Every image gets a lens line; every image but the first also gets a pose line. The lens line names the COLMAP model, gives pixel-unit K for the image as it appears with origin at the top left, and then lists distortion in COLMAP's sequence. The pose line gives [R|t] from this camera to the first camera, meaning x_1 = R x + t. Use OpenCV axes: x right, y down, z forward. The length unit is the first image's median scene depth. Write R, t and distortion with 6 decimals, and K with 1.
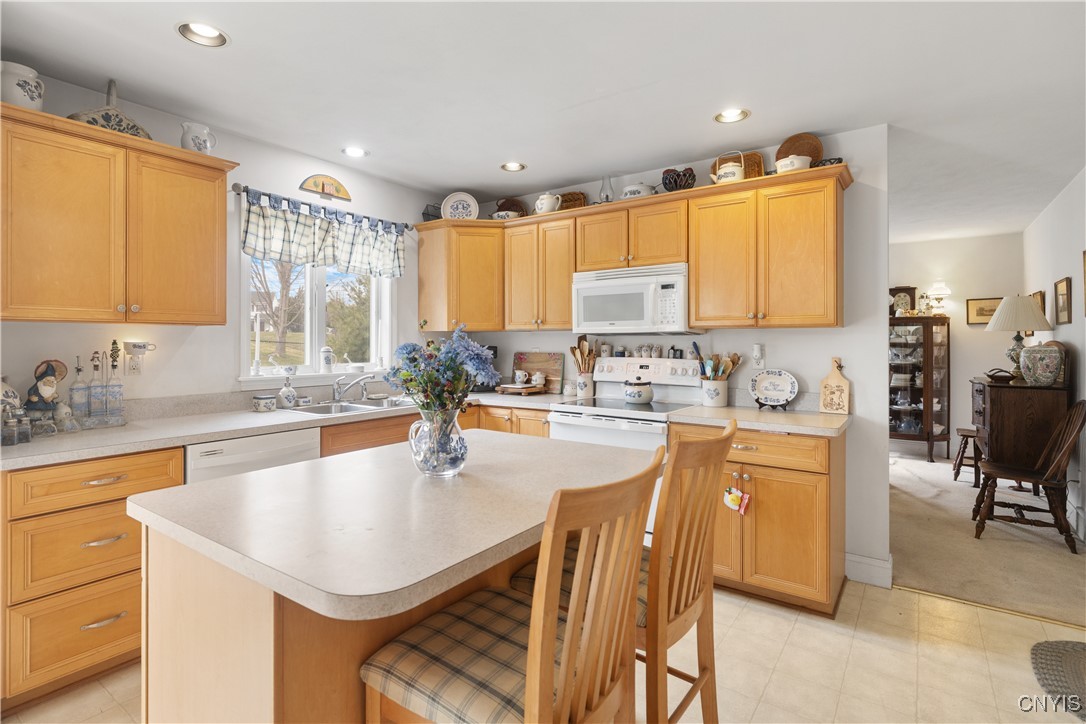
lens RADIAL K [[522.1, 0, 527.2], [0, 522.1, 339.4], [0, 0, 1]] dist [-0.011662, -0.000309]
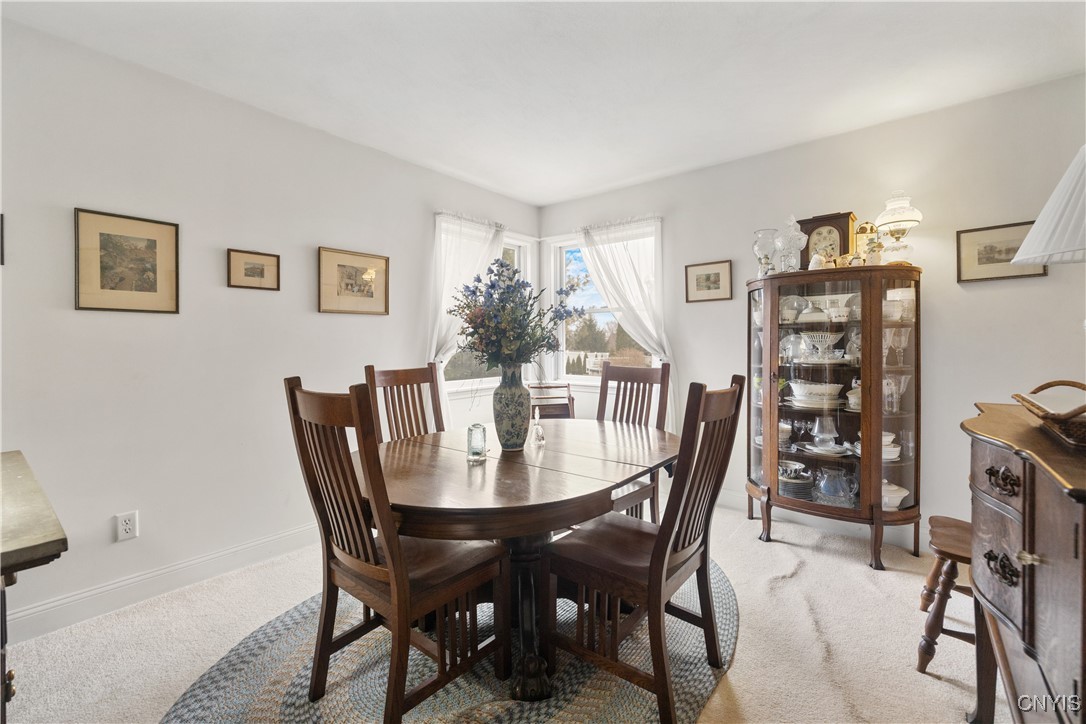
lens RADIAL K [[470.7, 0, 522.0], [0, 470.7, 347.8], [0, 0, 1]] dist [0.002064, 0.000166]
pose [[0.998951, -0.001833, -0.045753, 0.693601], [0.002297, 0.999946, 0.010097, 0.040070], [0.045732, -0.010192, 0.998902, 0.809259]]
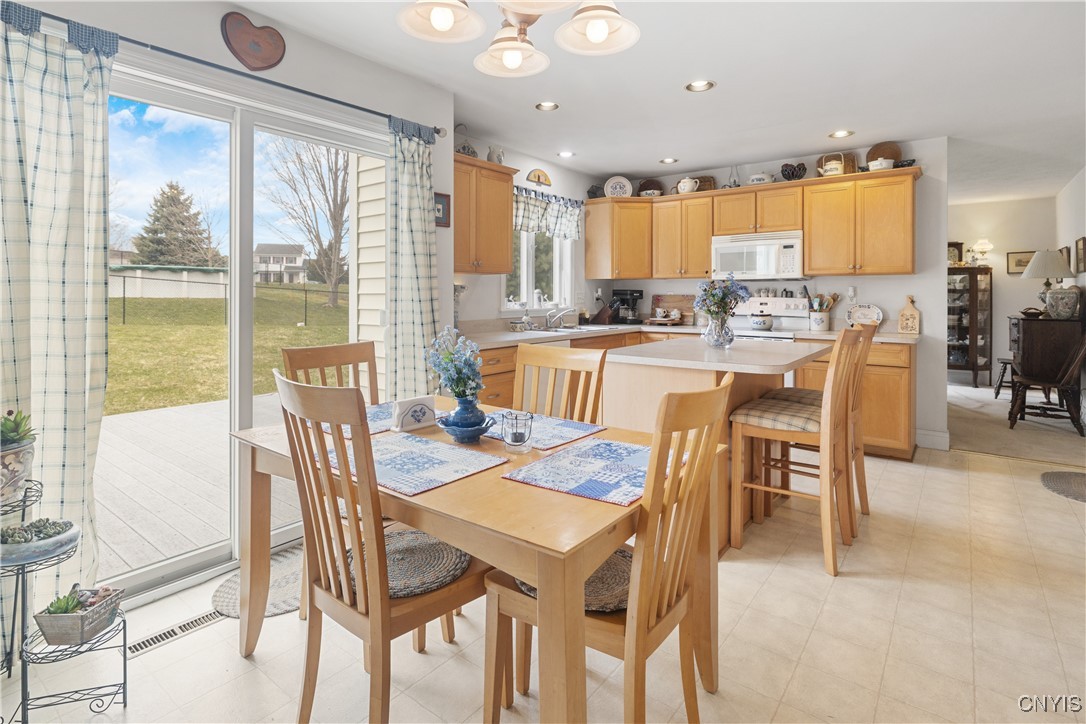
lens RADIAL K [[522.1, 0, 531.4], [0, 522.1, 294.6], [0, 0, 1]] dist [-0.011662, -0.000309]
pose [[0.998937, -0.000921, -0.046093, -0.293115], [0.001205, 0.999981, 0.006124, 0.016591], [0.046086, -0.006173, 0.998918, -0.369745]]
